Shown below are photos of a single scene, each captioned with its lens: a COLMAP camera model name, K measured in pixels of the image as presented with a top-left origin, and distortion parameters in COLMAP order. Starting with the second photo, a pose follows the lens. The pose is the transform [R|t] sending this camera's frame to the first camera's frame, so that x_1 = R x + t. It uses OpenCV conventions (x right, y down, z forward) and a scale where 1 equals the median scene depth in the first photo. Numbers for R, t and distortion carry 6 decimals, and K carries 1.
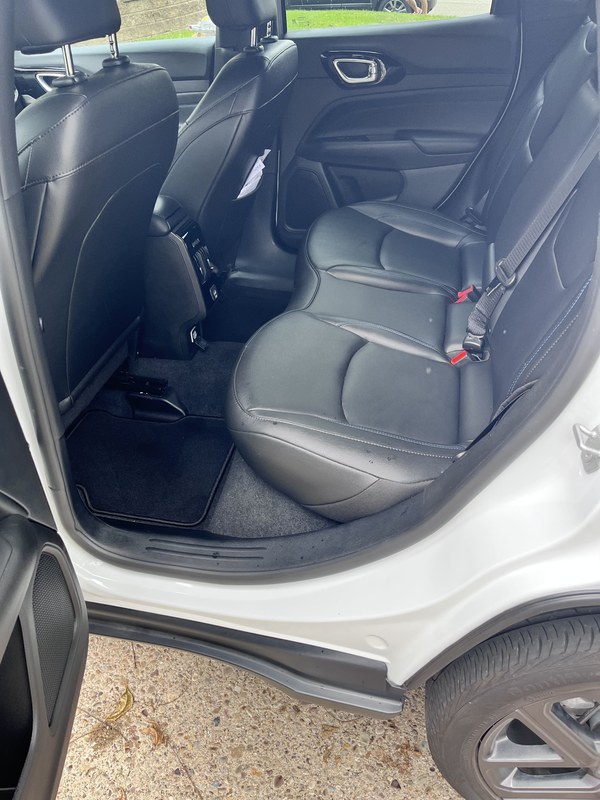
lens RADIAL K [[656.4, 0, 300.0], [0, 656.4, 400.0], [0, 0, 1]] dist [0.062753, -0.115684]
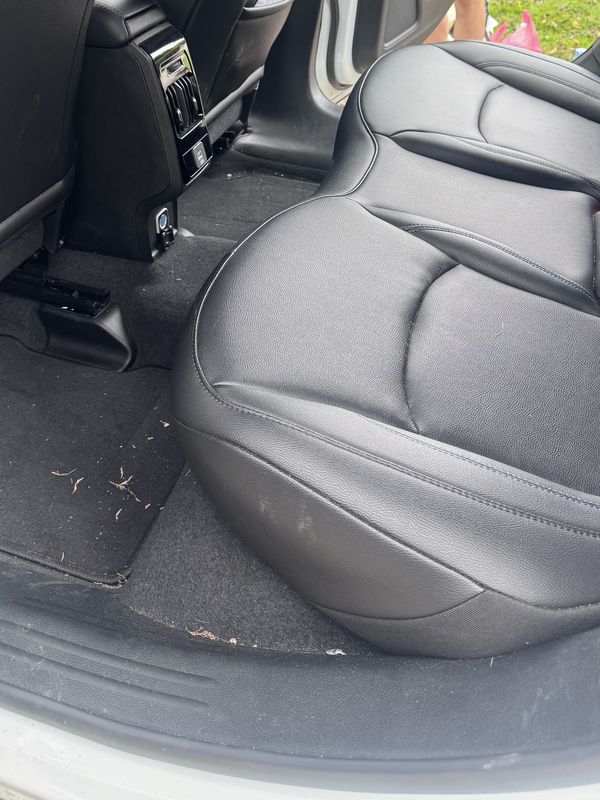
lens RADIAL K [[656.4, 0, 300.0], [0, 656.4, 400.0], [0, 0, 1]] dist [0.062753, -0.115684]
pose [[0.993555, 0.112038, -0.017210, -0.005508], [-0.108766, 0.985054, 0.133564, -0.032964], [0.031917, -0.130831, 0.990891, 0.397533]]
